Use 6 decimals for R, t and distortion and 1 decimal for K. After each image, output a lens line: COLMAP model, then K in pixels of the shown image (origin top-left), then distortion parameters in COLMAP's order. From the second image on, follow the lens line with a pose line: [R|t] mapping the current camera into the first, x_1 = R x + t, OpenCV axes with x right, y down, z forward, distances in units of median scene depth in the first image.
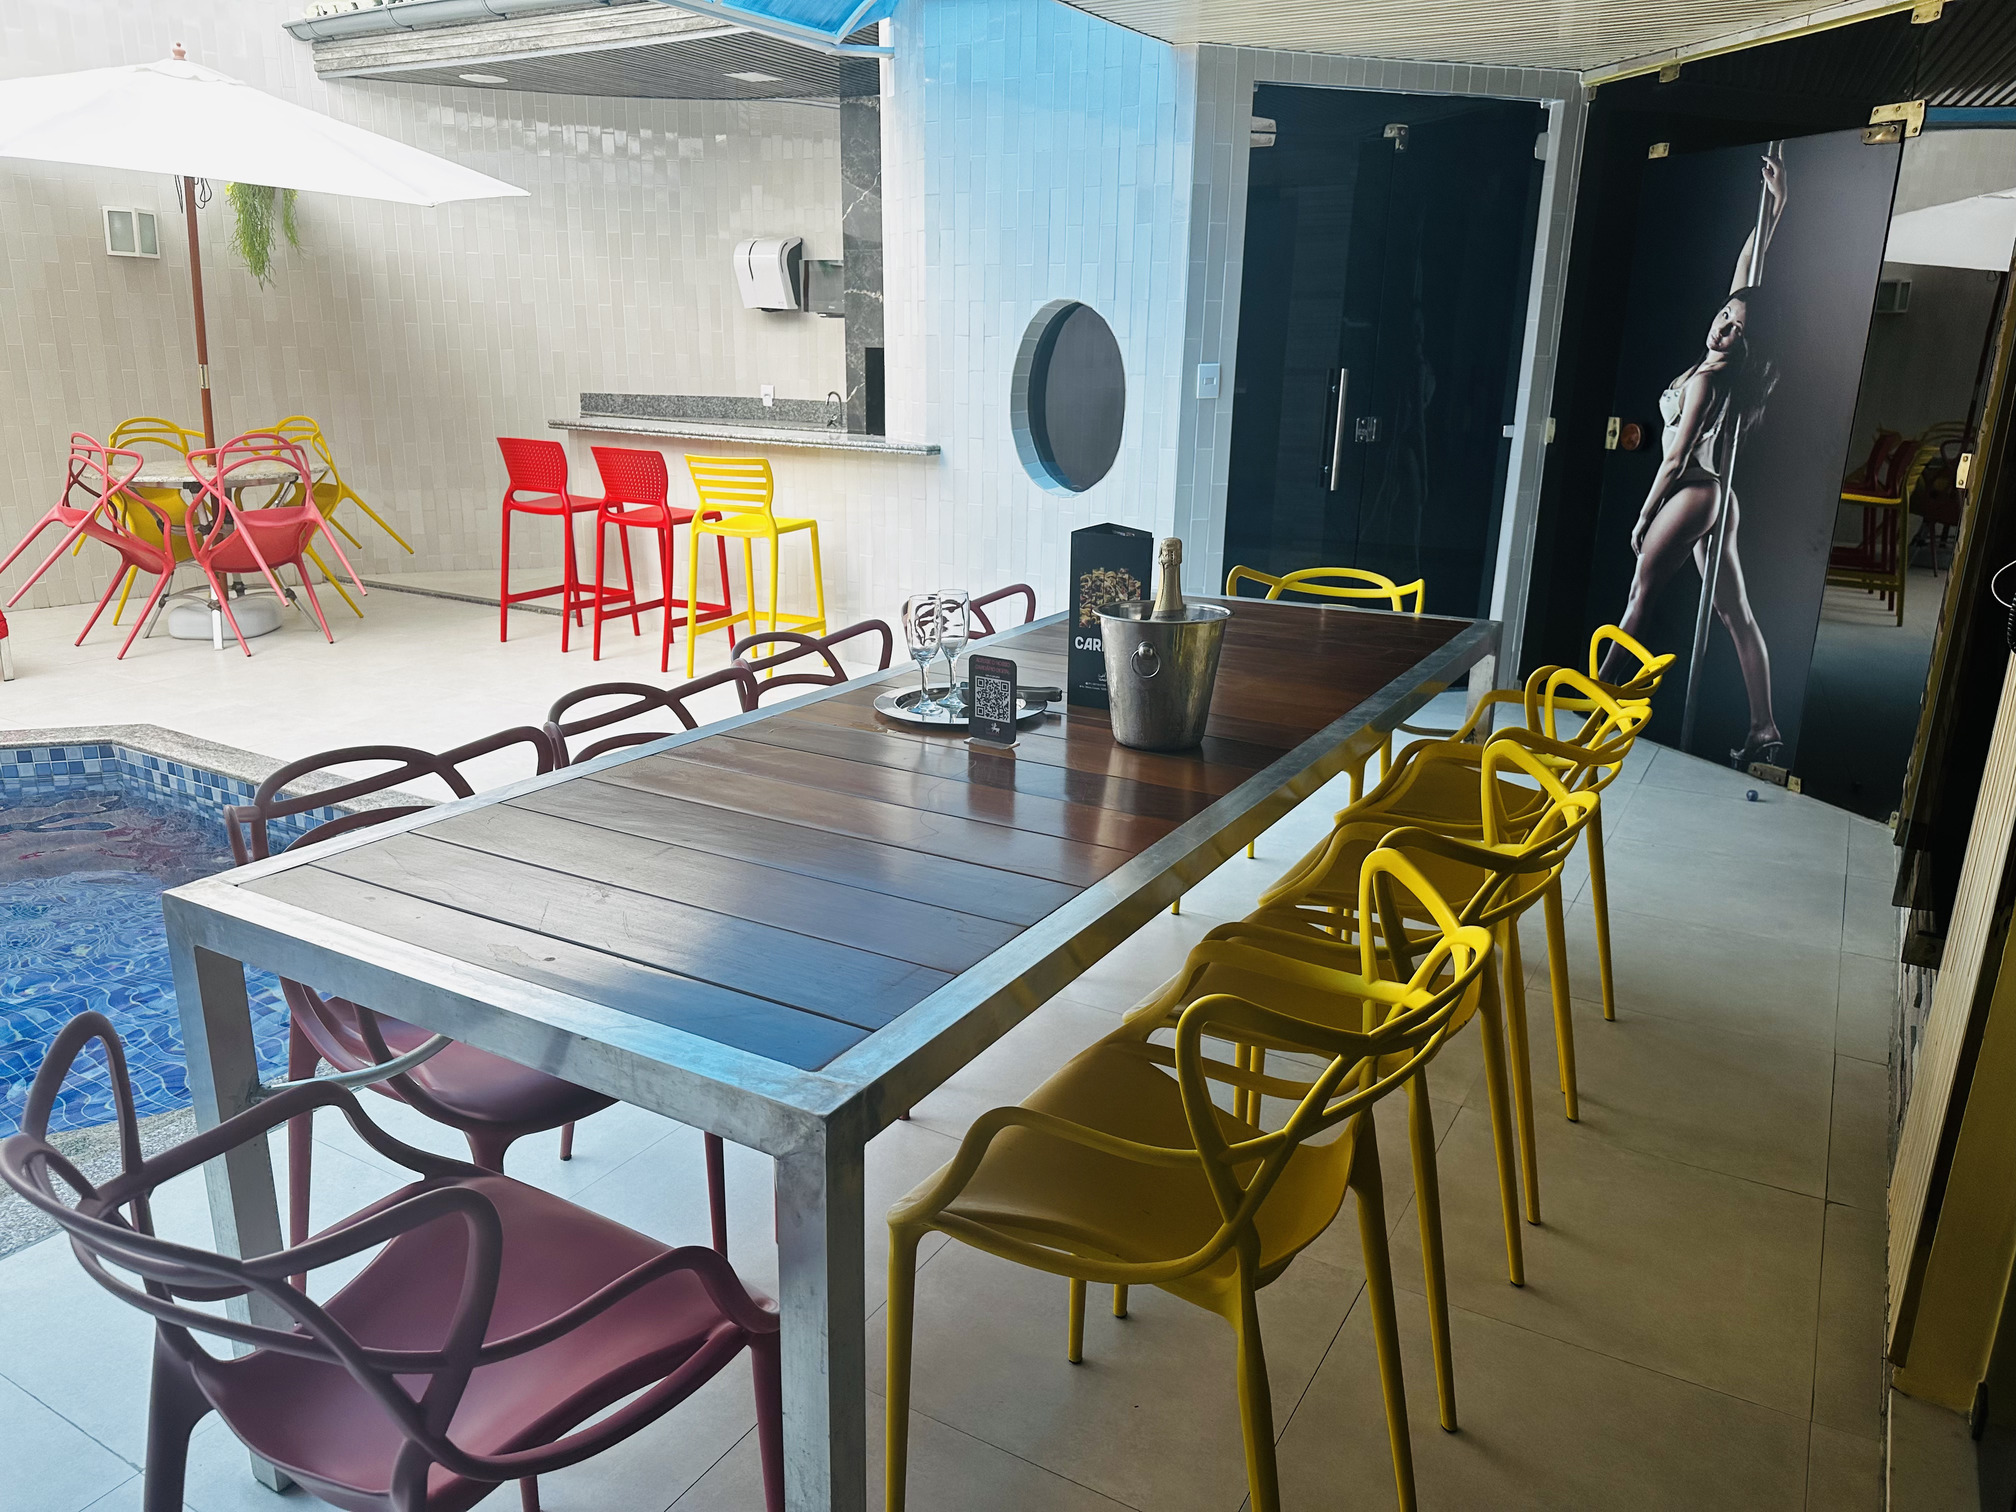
lens RADIAL K [[1443.5, 0, 1008.0], [0, 1443.5, 756.0], [0, 0, 1]] dist [-0.000450, -0.000027]
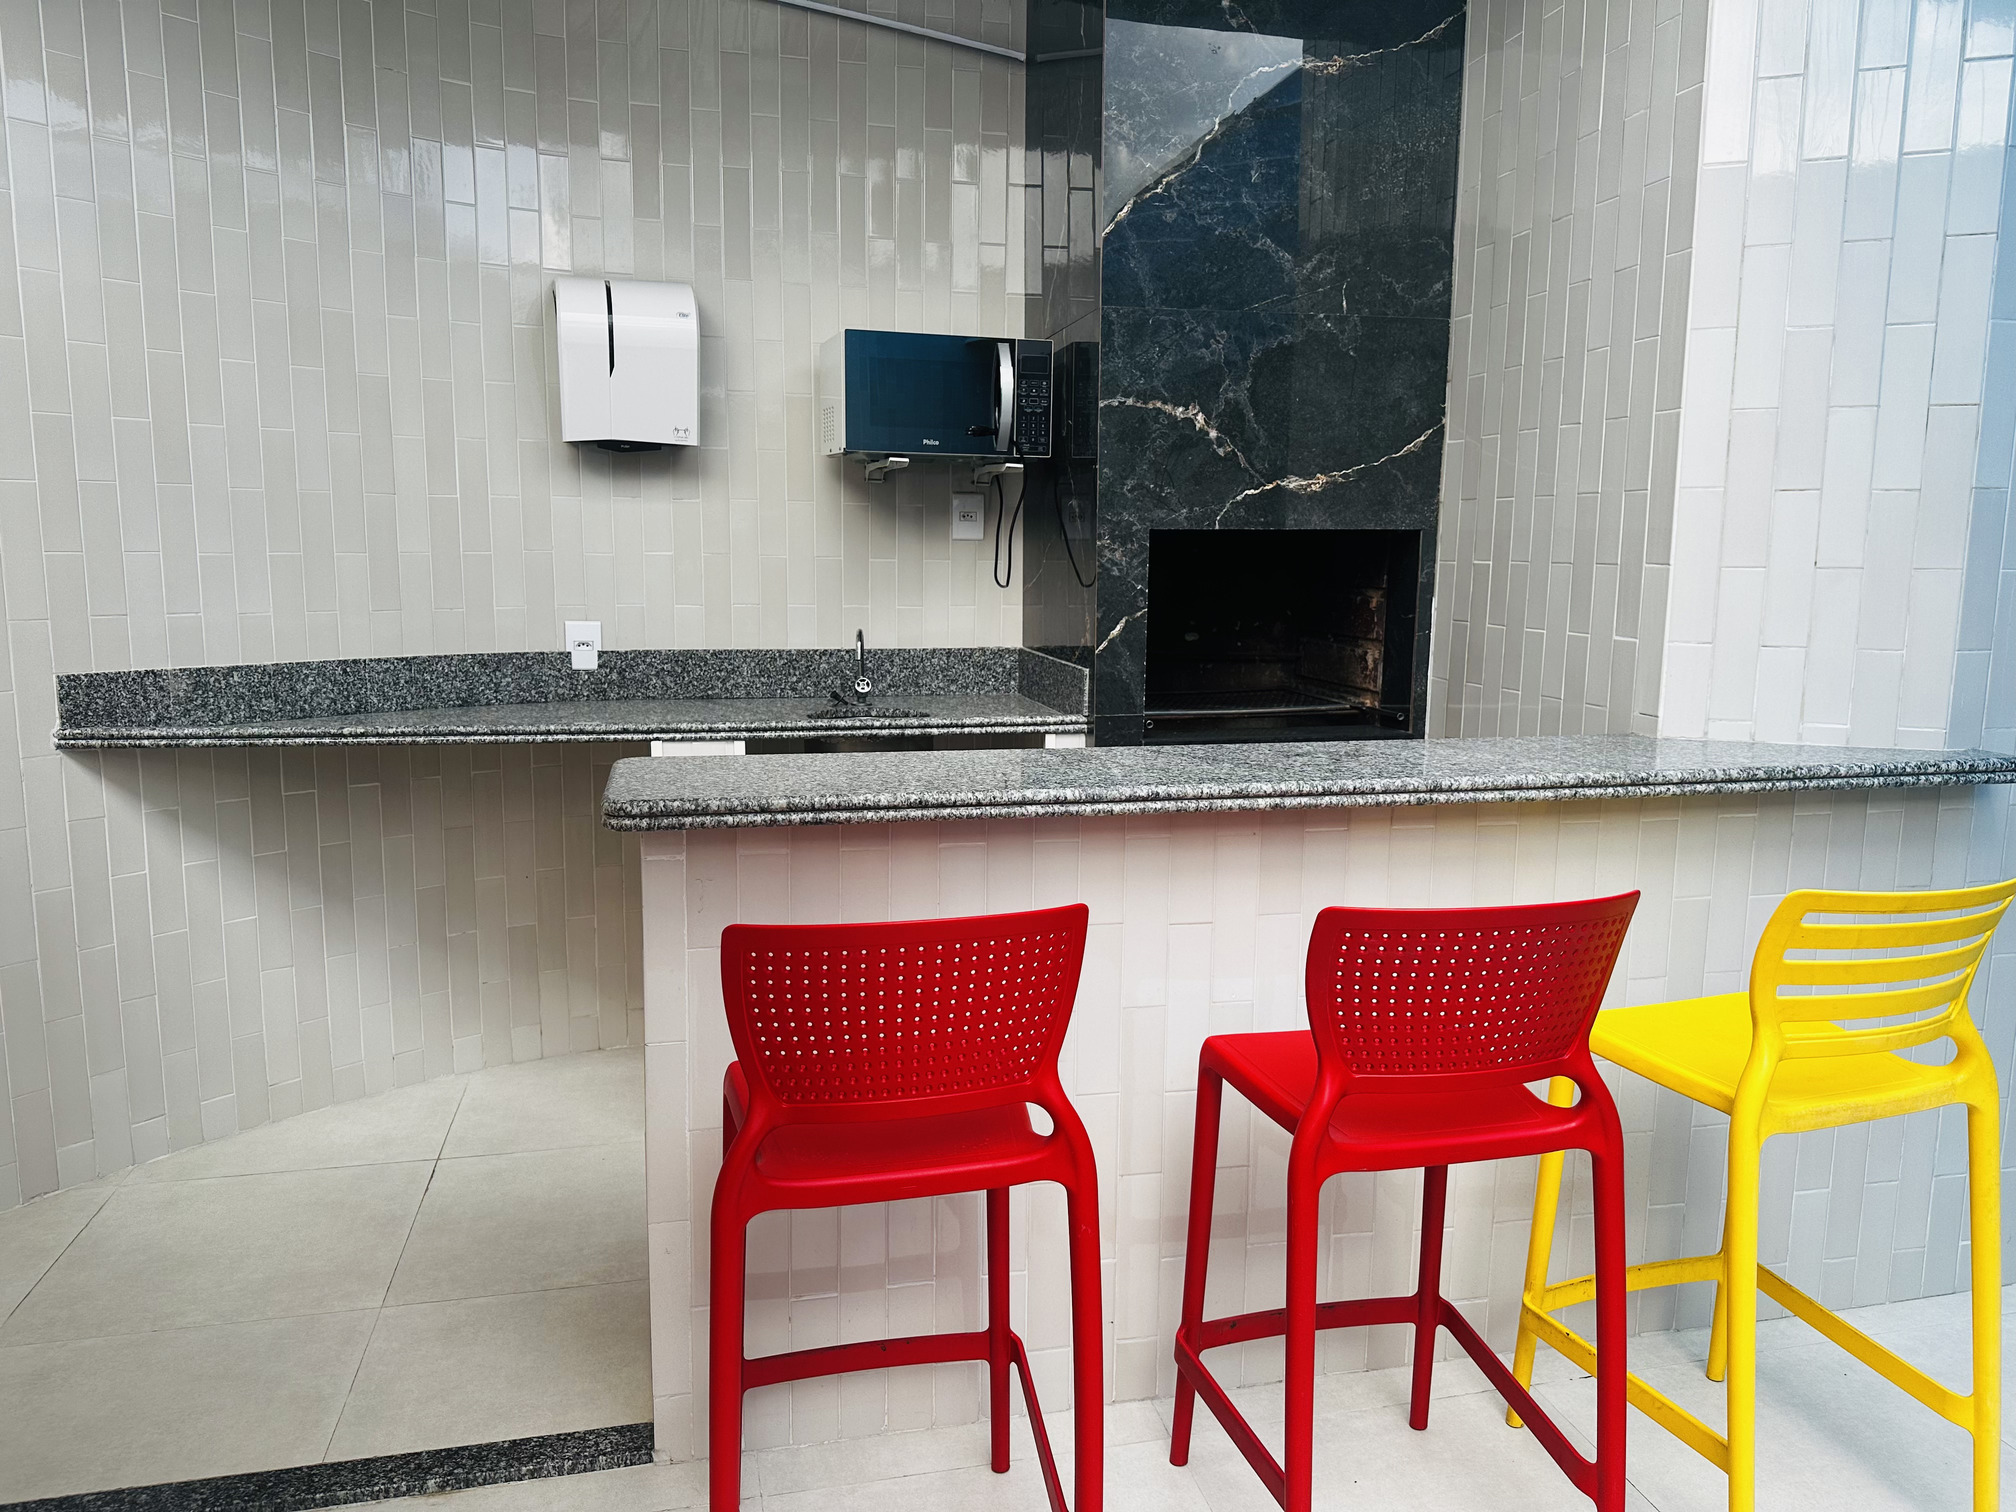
lens RADIAL K [[1443.5, 0, 1008.0], [0, 1443.5, 756.0], [0, 0, 1]] dist [-0.000450, -0.000027]
pose [[0.696397, -0.120007, 0.707551, -0.388793], [0.205641, 0.977945, -0.036531, -0.180960], [-0.687562, 0.170942, 0.705717, 0.635865]]
